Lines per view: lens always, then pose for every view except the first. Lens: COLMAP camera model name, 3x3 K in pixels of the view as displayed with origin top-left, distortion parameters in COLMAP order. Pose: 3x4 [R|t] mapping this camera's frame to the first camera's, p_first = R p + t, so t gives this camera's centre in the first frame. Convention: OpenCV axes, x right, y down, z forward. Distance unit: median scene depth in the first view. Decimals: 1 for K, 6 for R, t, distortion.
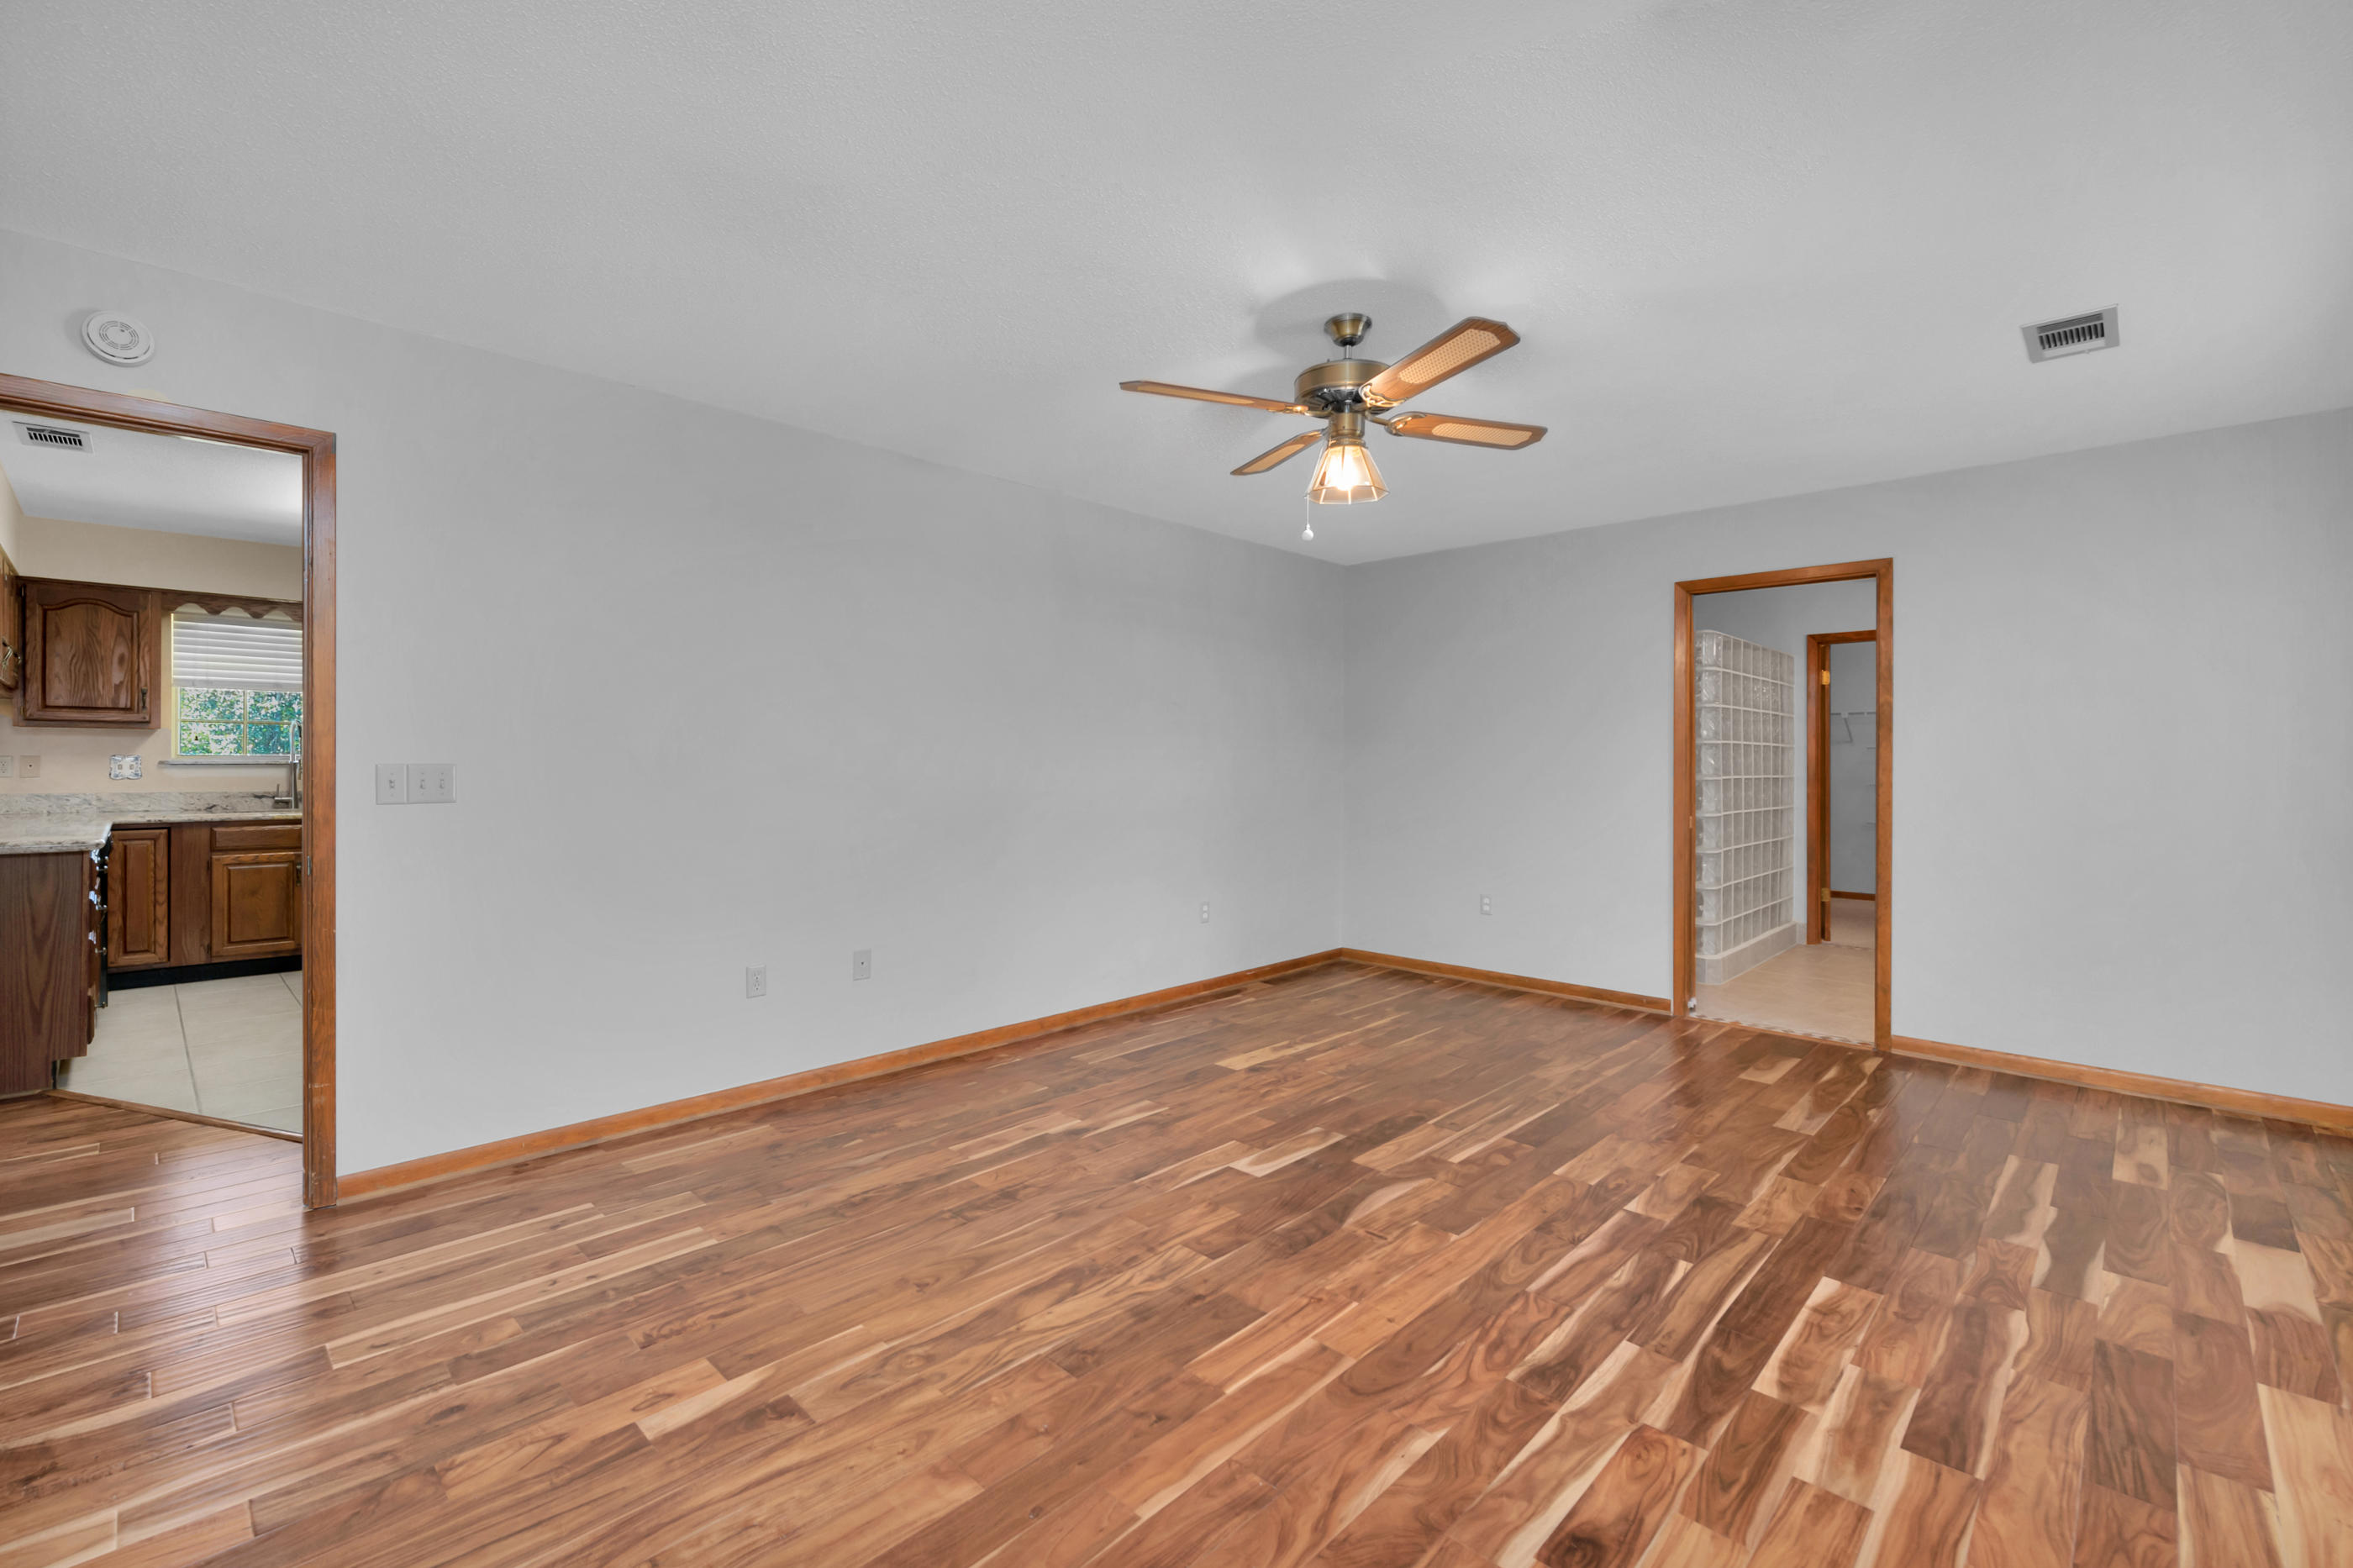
lens RADIAL K [[1011.9, 0, 1176.6], [0, 1011.9, 761.3], [0, 0, 1]] dist [-0.002829, -0.000609]
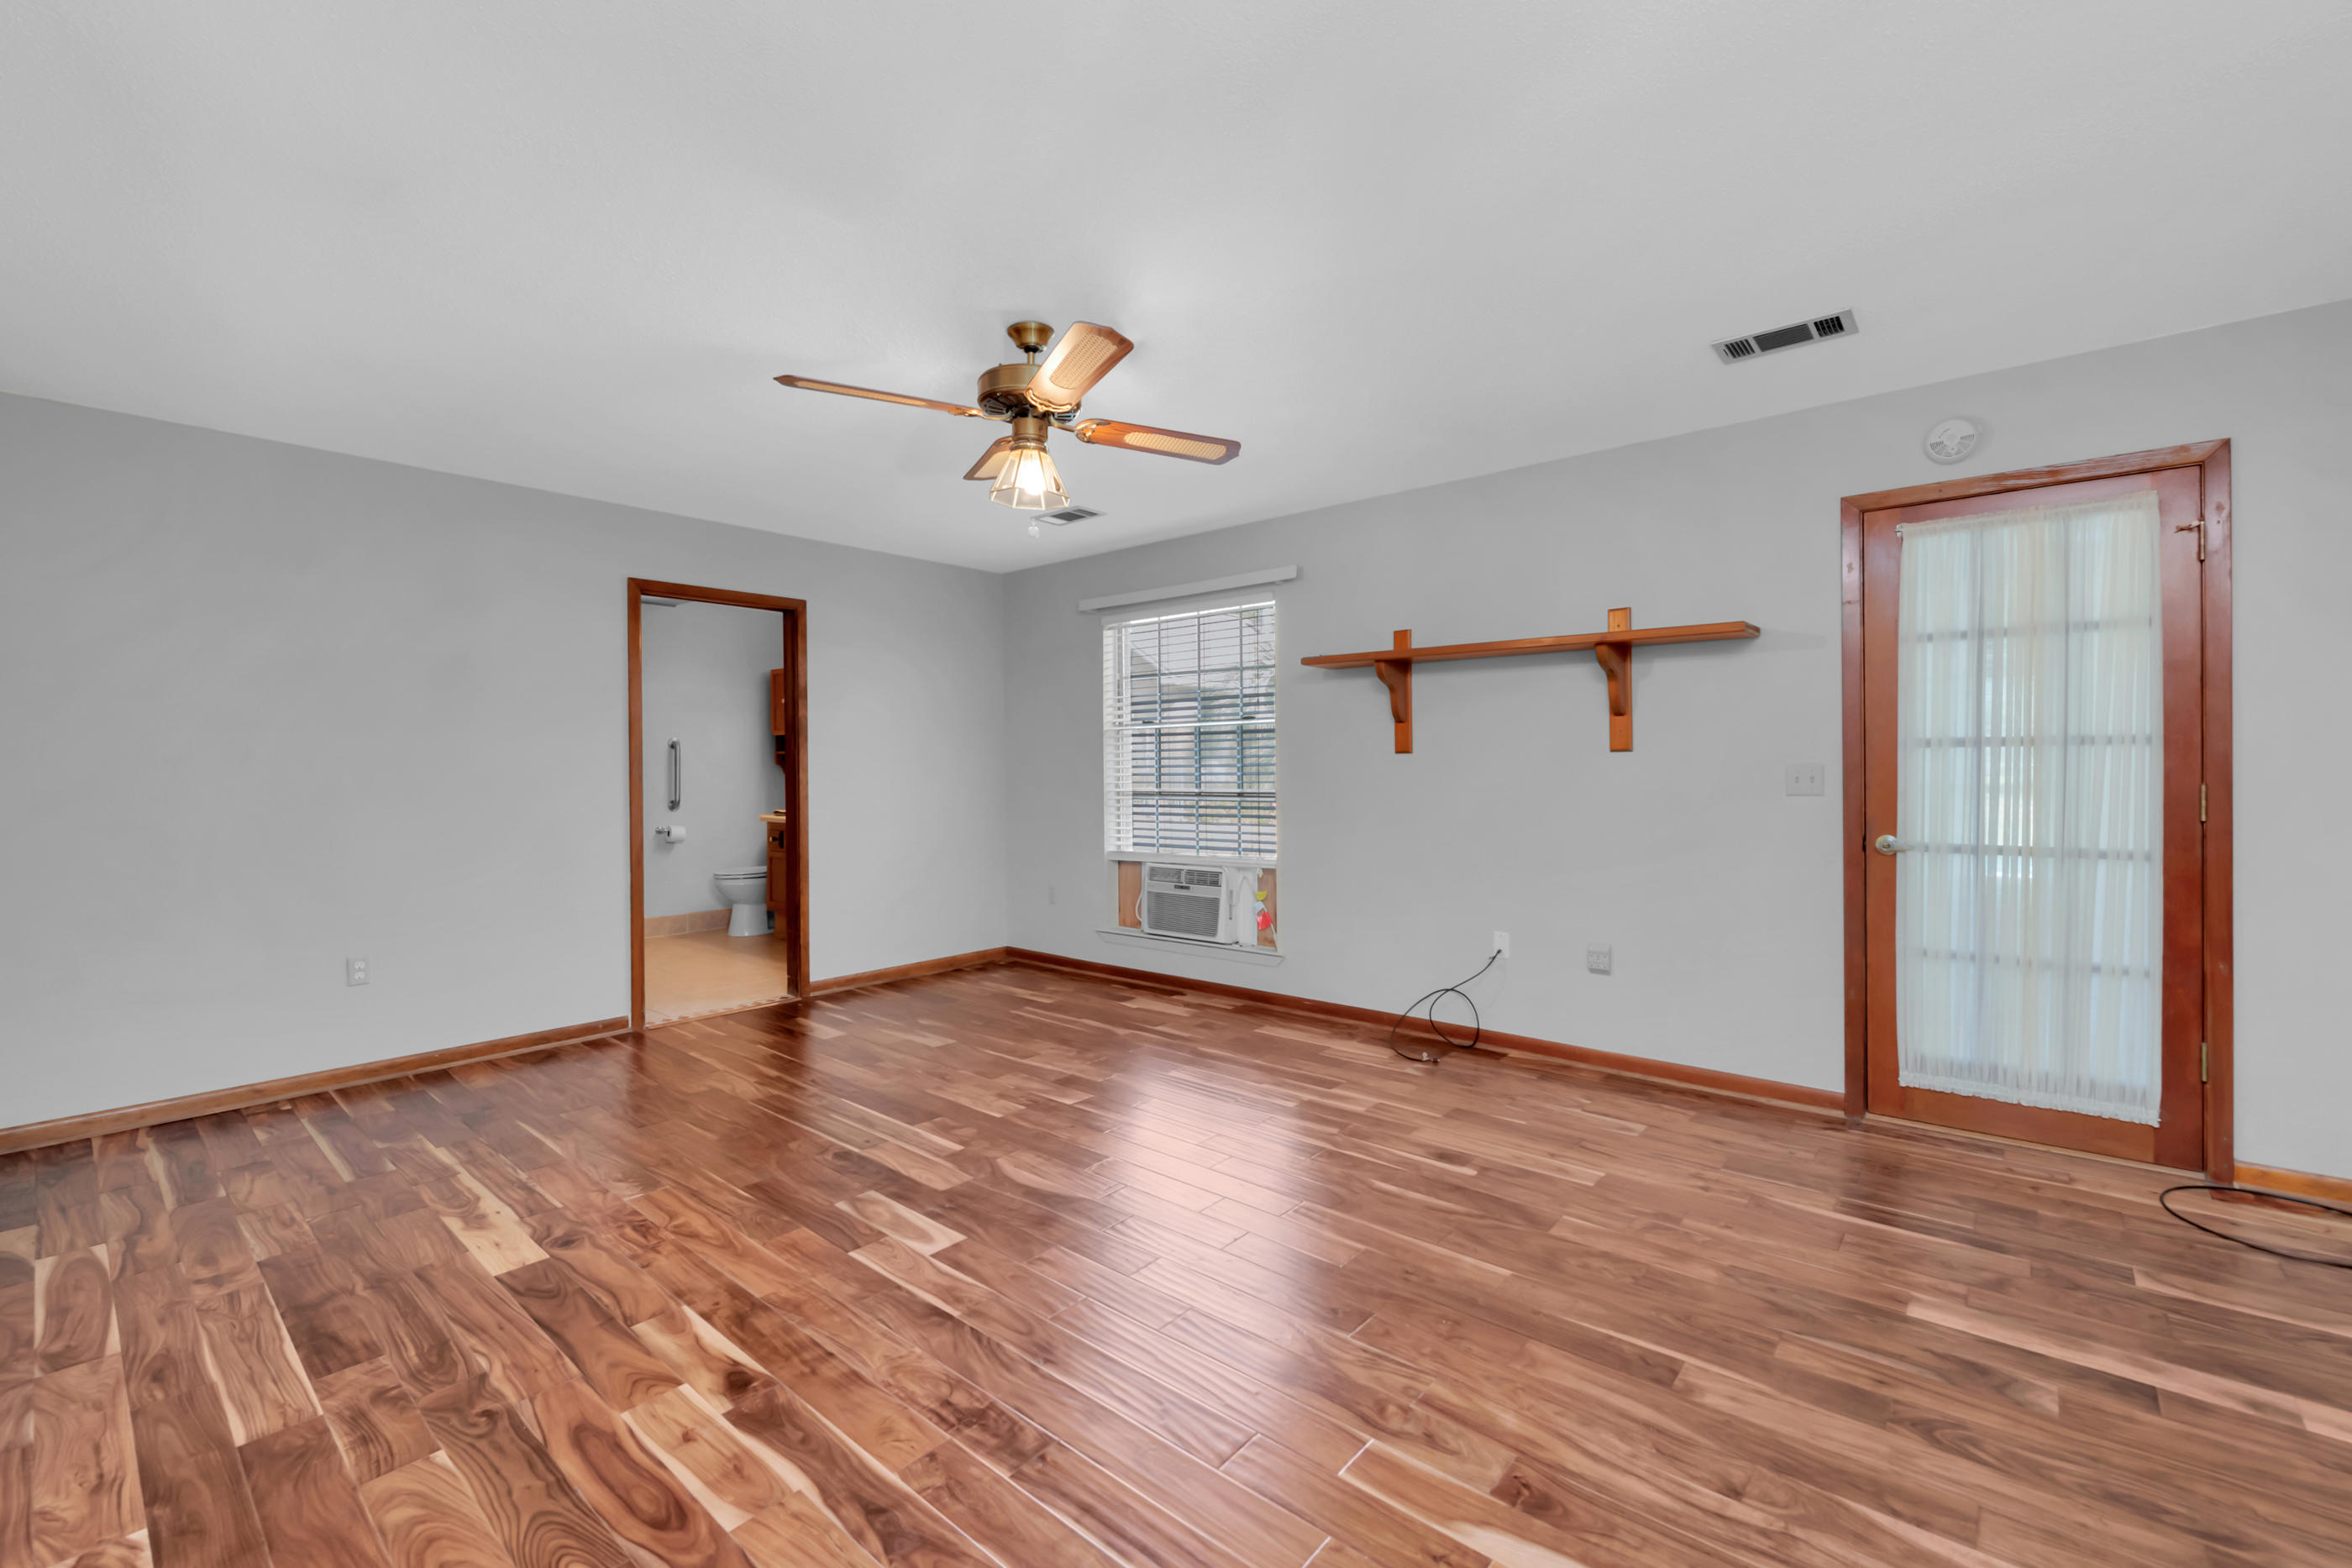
lens RADIAL K [[974.7, 0, 1226.3], [0, 974.7, 766.7], [0, 0, 1]] dist [0.000471, -0.000189]
pose [[-0.074674, -0.010009, 0.997158, -0.732027], [0.009762, 0.999894, 0.010768, -0.006823], [-0.997160, 0.010538, -0.074569, 0.780810]]
